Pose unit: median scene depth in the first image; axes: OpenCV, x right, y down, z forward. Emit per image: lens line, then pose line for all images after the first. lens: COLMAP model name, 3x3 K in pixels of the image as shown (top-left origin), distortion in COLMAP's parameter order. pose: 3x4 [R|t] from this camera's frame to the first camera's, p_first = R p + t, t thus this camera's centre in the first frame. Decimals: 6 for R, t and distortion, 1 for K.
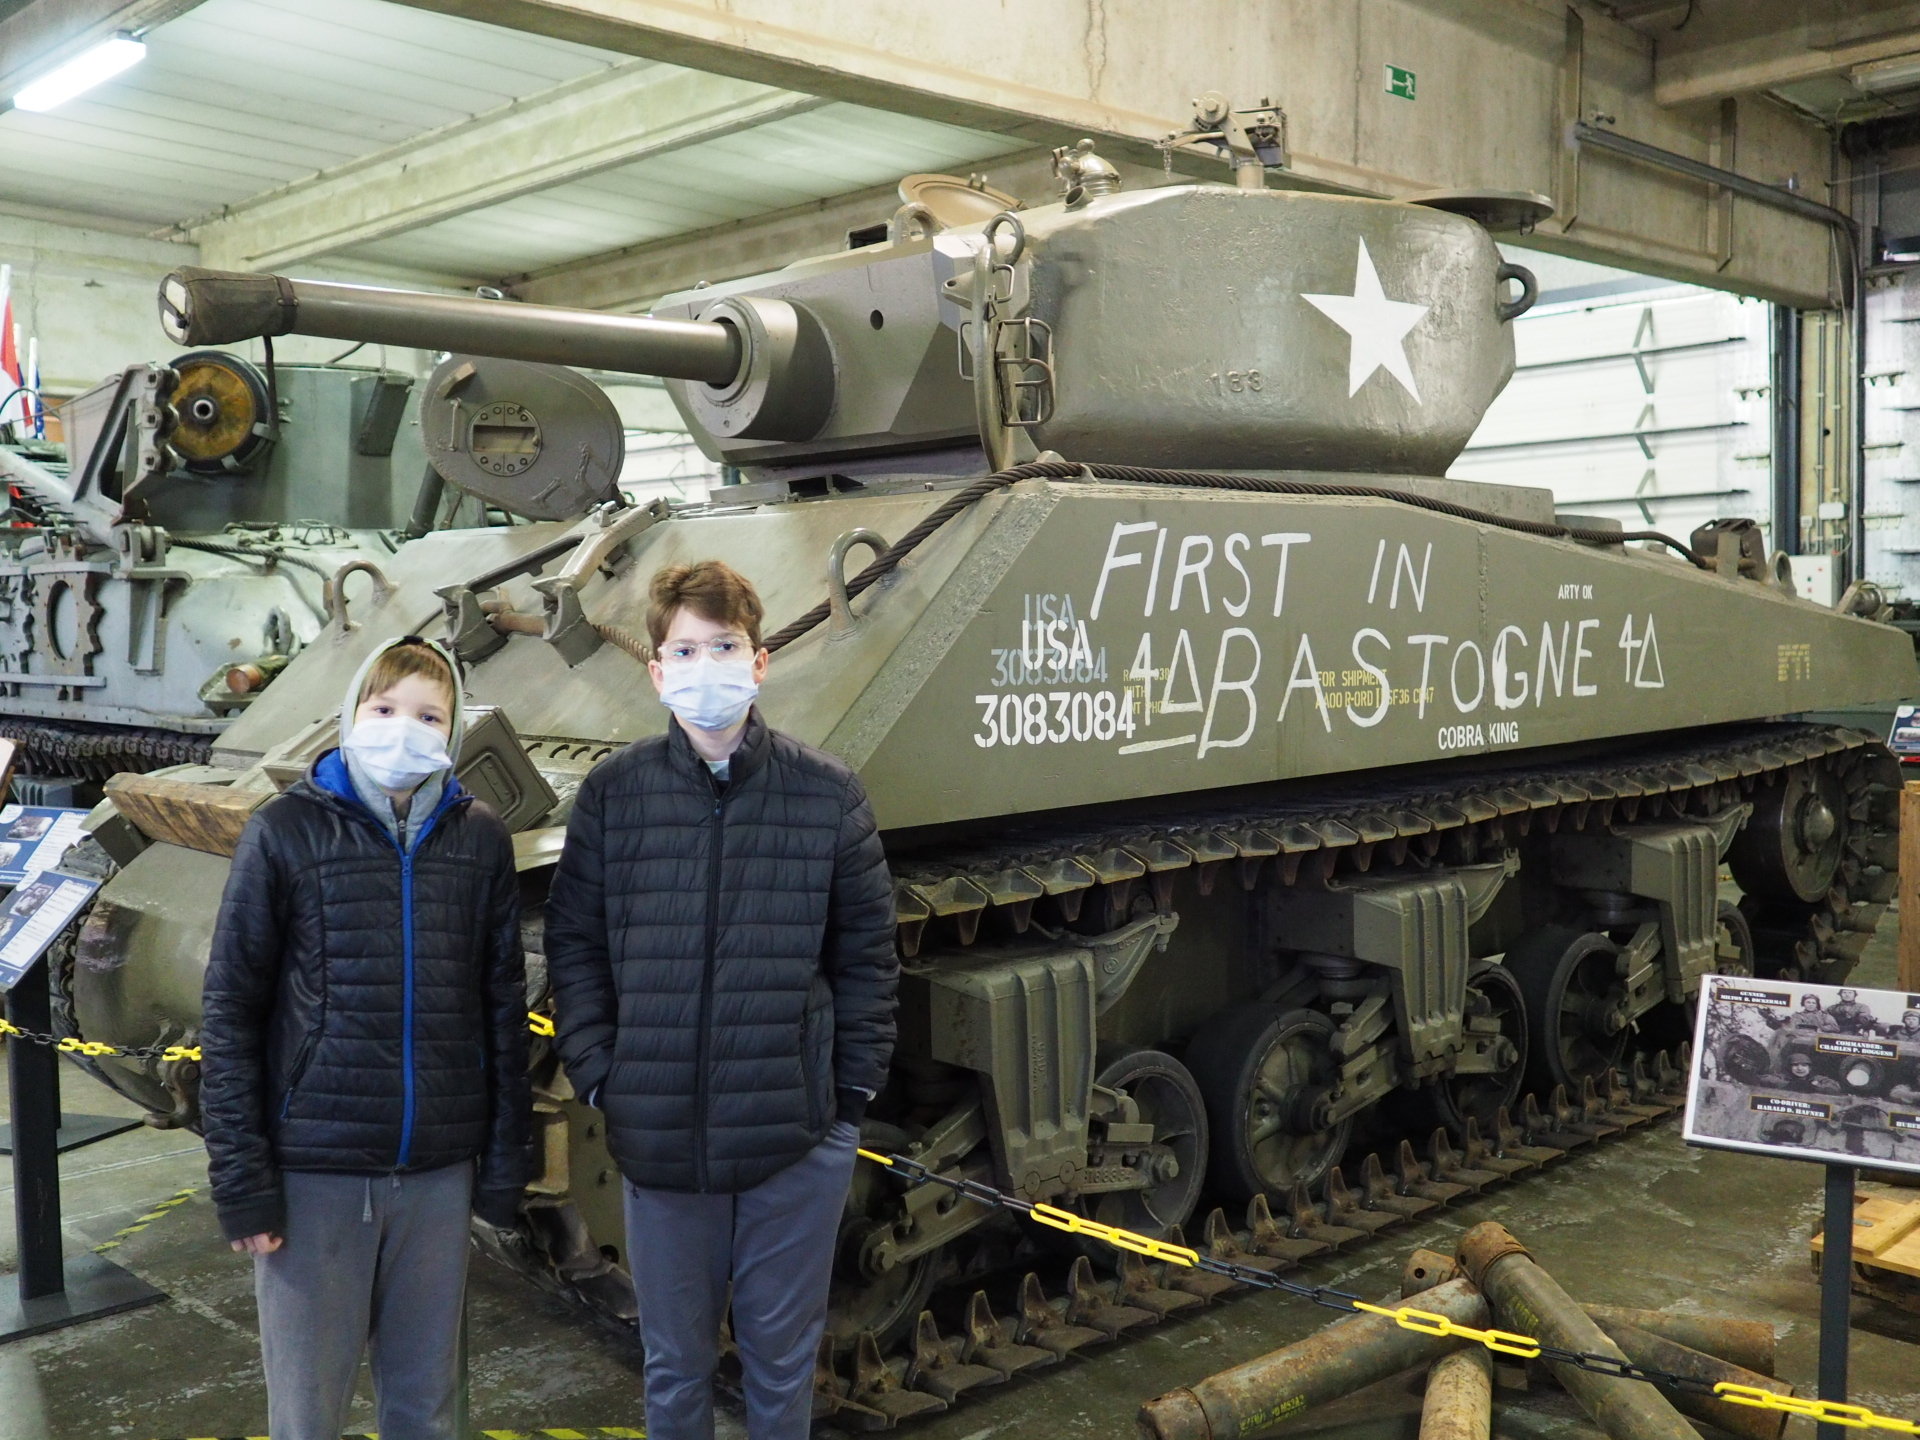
lens RADIAL K [[1972.2, 0, 960.0], [0, 1972.2, 720.0], [0, 0, 1]] dist [-0.003763, 0.013434]
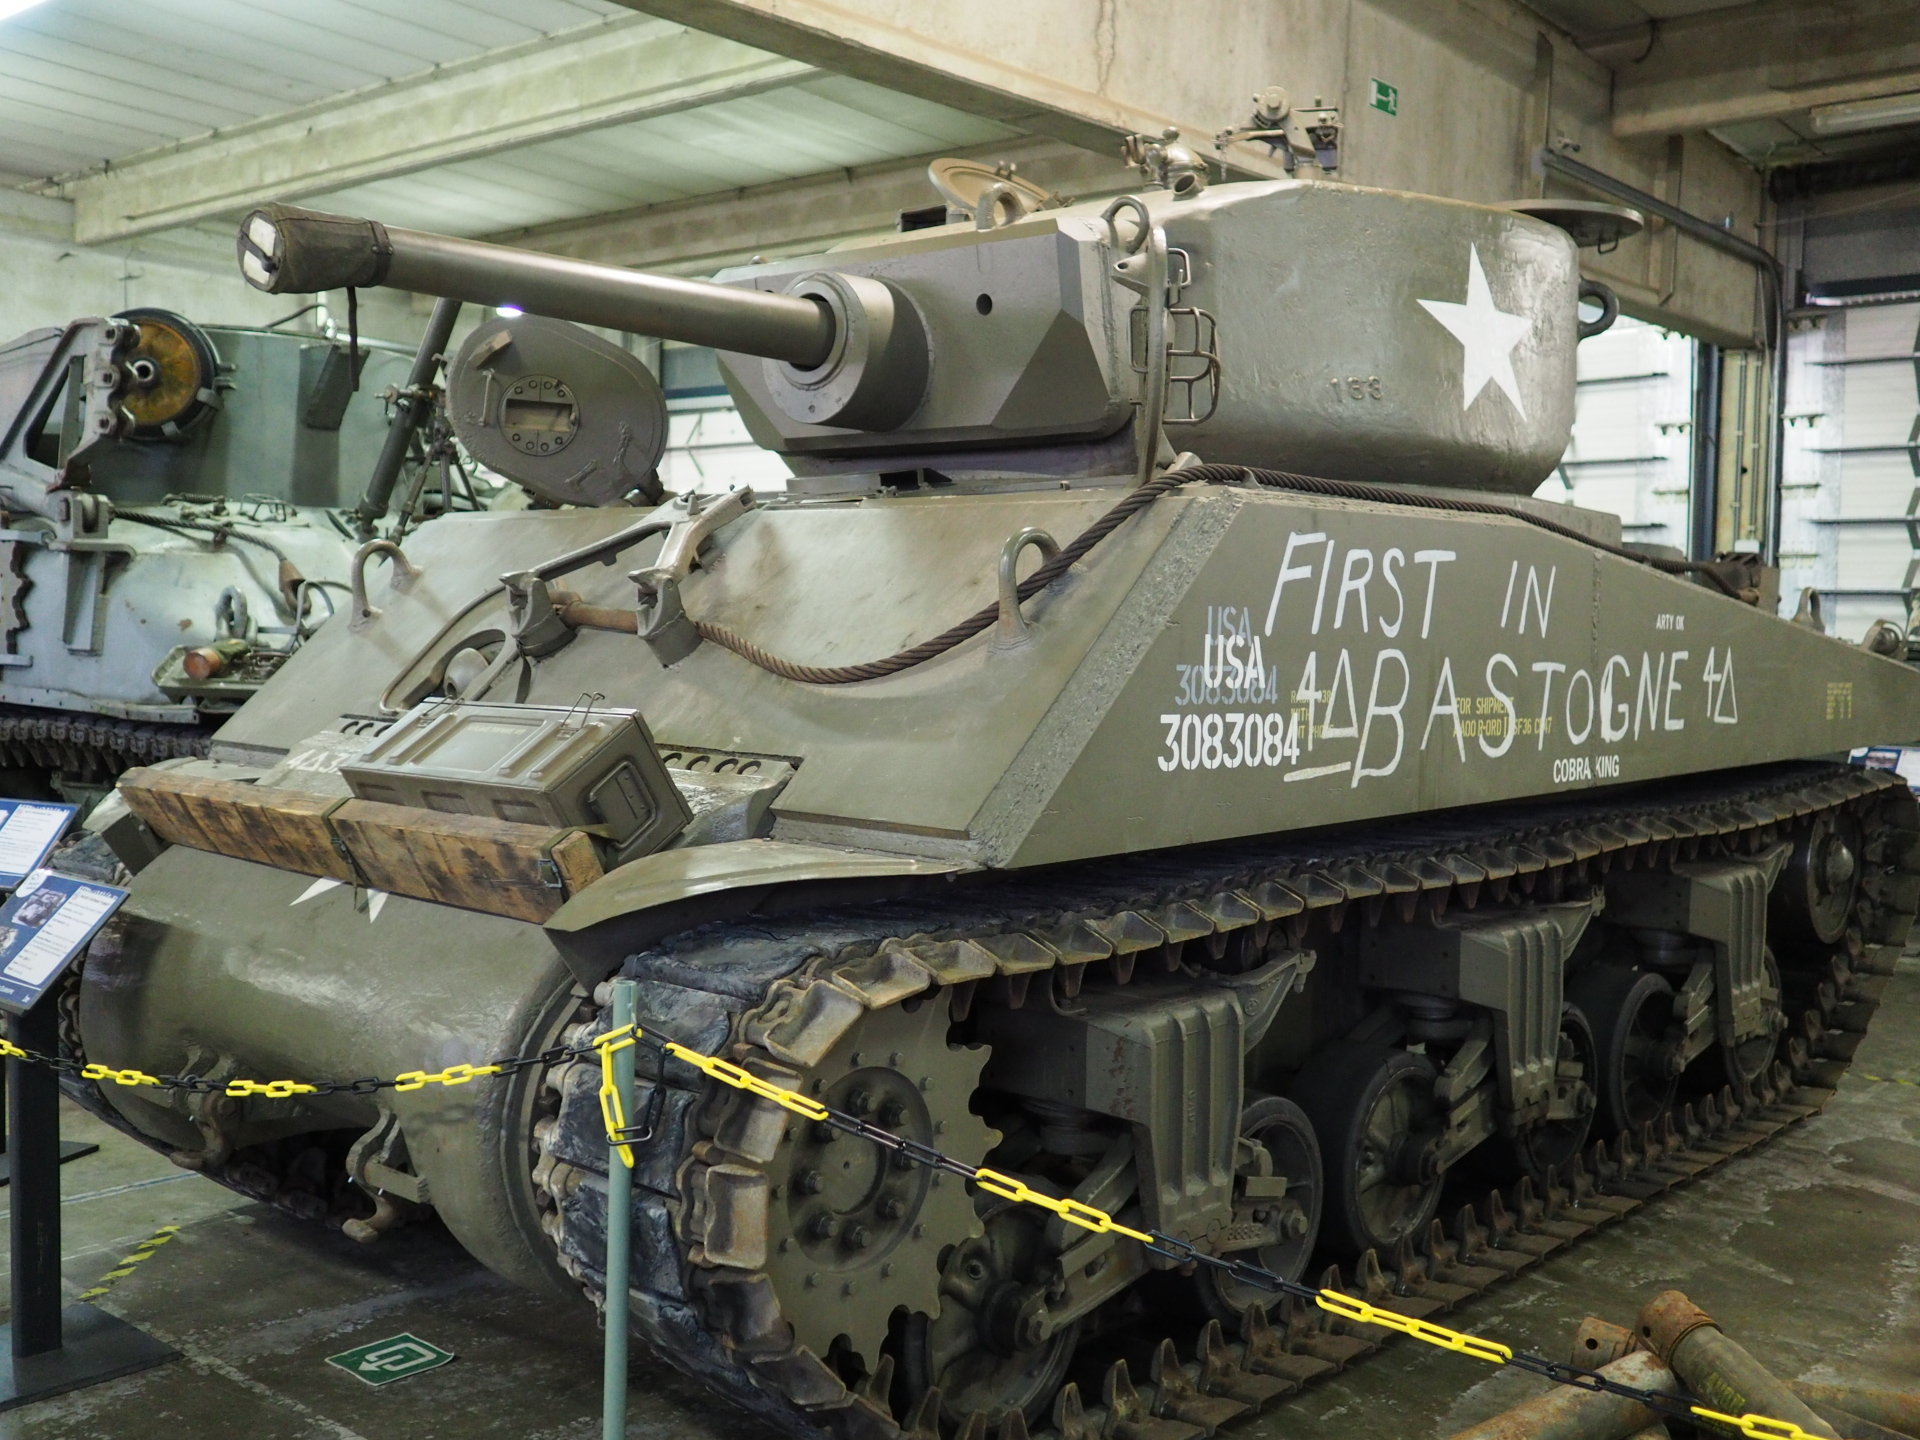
lens RADIAL K [[1972.2, 0, 960.0], [0, 1972.2, 720.0], [0, 0, 1]] dist [-0.003763, 0.013434]
pose [[0.995954, 0.031368, 0.084210, -0.115631], [-0.031125, 0.999507, -0.004193, -0.002239], [-0.084300, 0.001555, 0.996439, 0.067419]]
